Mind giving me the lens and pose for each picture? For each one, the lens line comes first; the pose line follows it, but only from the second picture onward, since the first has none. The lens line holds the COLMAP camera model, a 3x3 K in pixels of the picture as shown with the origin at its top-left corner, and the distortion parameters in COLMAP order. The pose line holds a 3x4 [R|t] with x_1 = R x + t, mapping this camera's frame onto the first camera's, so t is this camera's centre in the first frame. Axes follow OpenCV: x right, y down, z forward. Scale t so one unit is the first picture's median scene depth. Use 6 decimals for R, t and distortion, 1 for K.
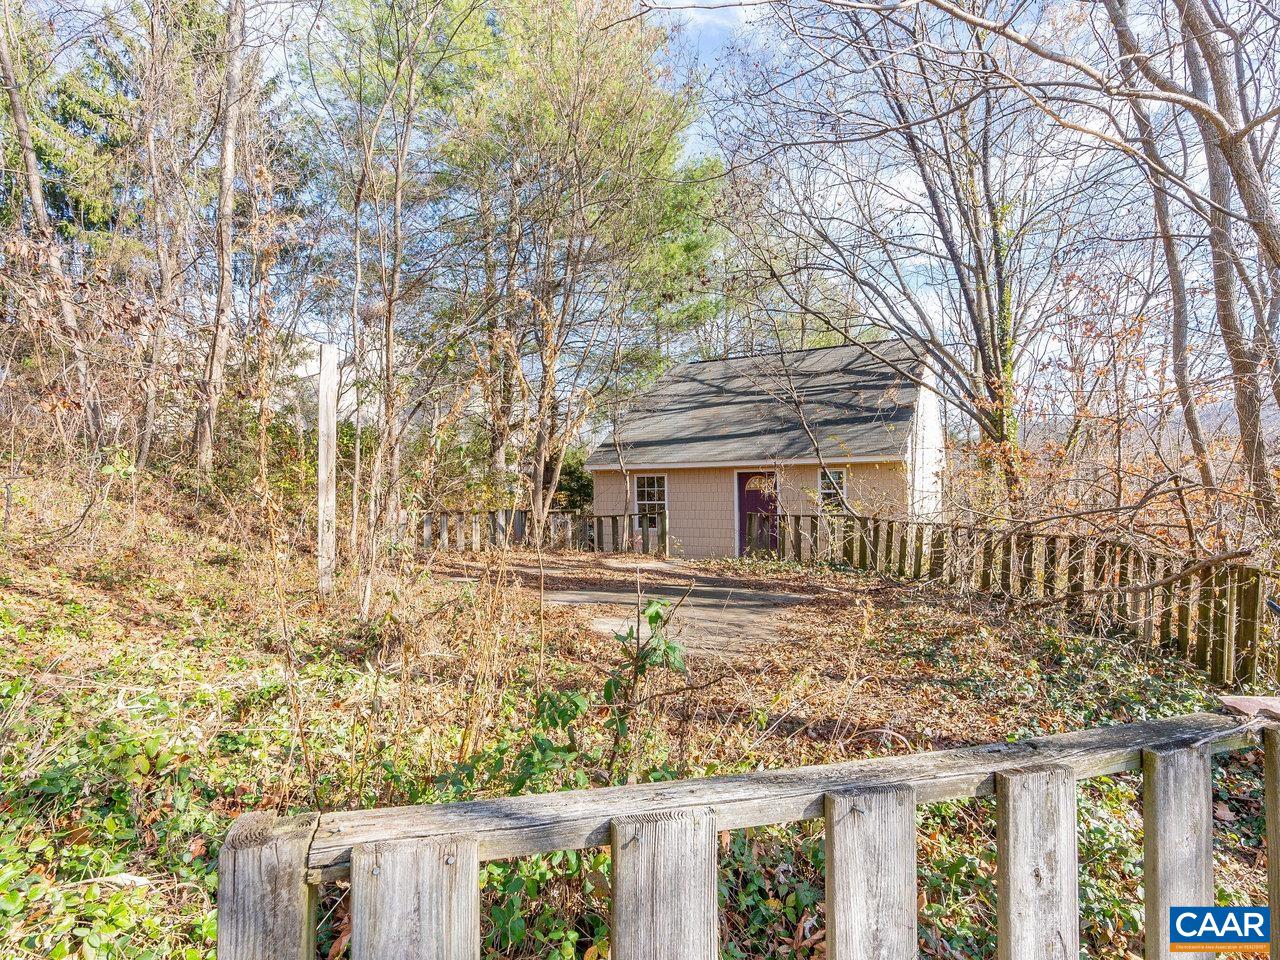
lens RADIAL K [[643.0, 0, 640.0], [0, 643.0, 480.0], [0, 0, 1]] dist [-0.020272, -0.000184]
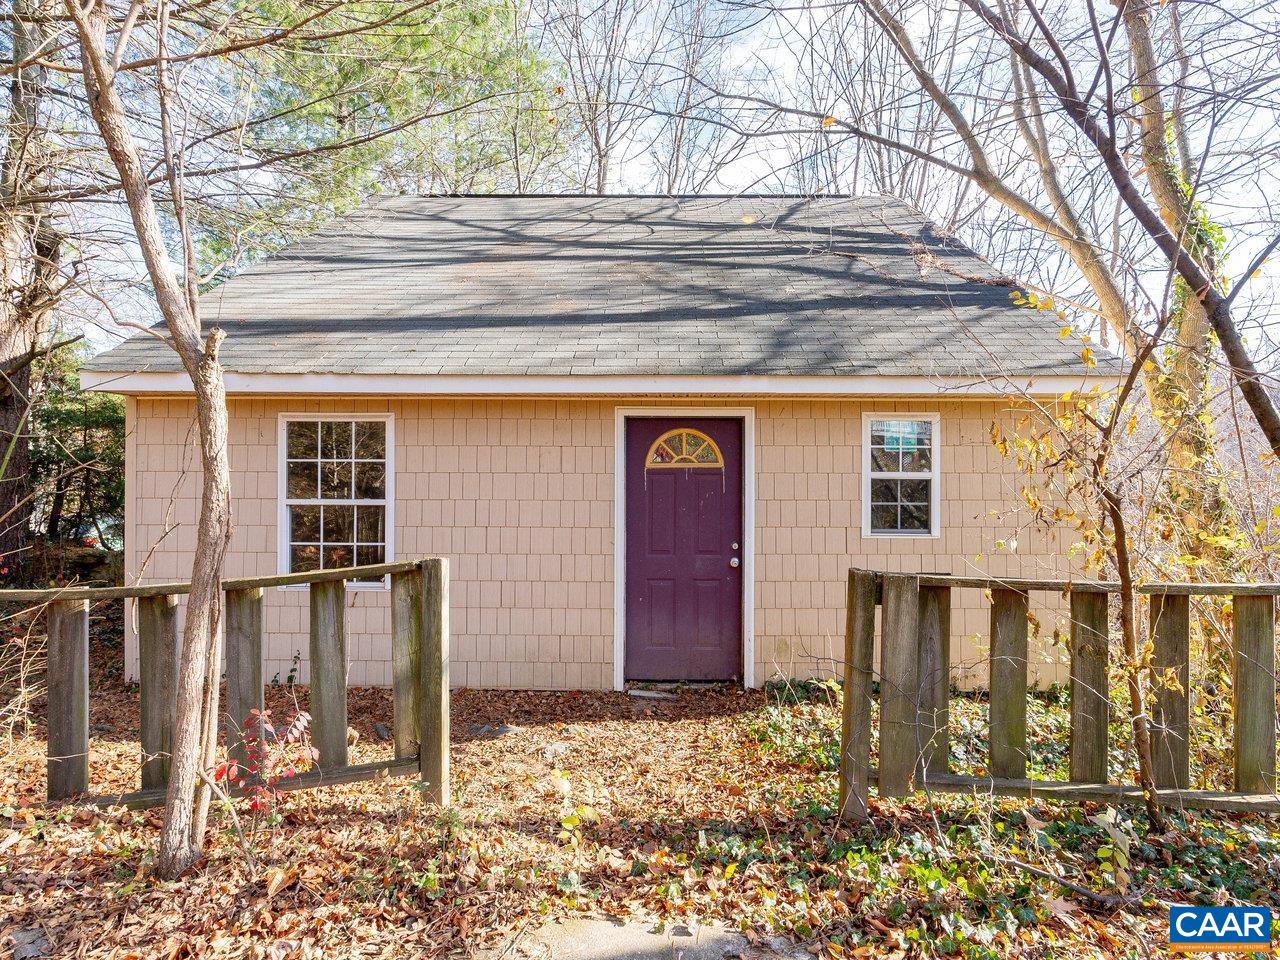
lens RADIAL K [[643.0, 0, 640.0], [0, 643.0, 480.0], [0, 0, 1]] dist [-0.020272, -0.000184]
pose [[0.876254, 0.015095, 0.481612, -0.004219], [-0.020773, 0.999763, 0.006459, 0.021594], [-0.481401, -0.015664, 0.876361, 0.753902]]
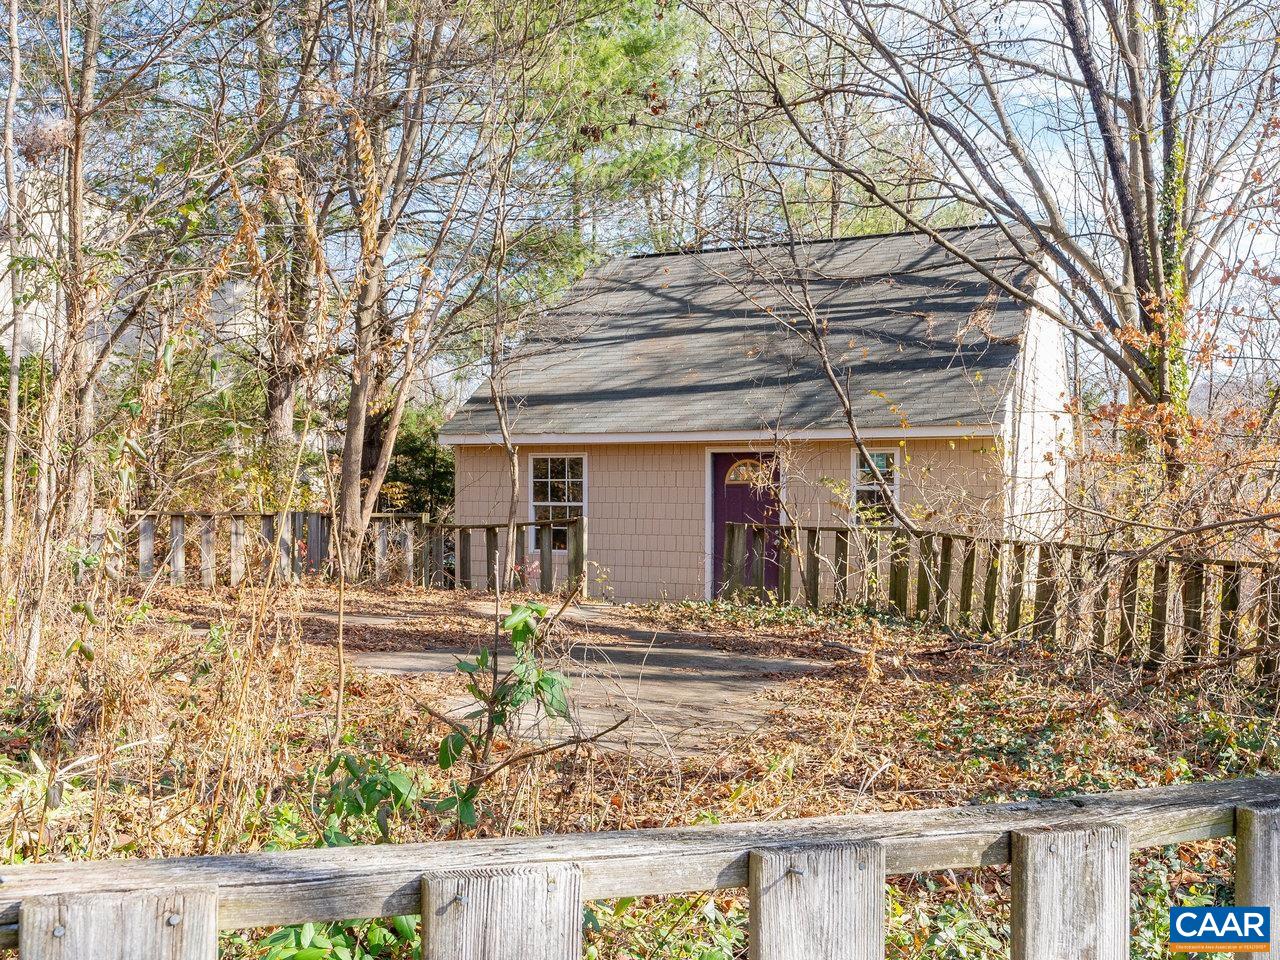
lens RADIAL K [[1168.4, 0, 636.3], [0, 1168.4, 501.1], [0, 0, 1]] dist [-0.004930, 0.004022]
pose [[0.996941, 0.013362, 0.077009, 0.007822], [-0.015060, 0.999655, 0.021513, 0.010864], [-0.076695, -0.022607, 0.996798, -0.022504]]
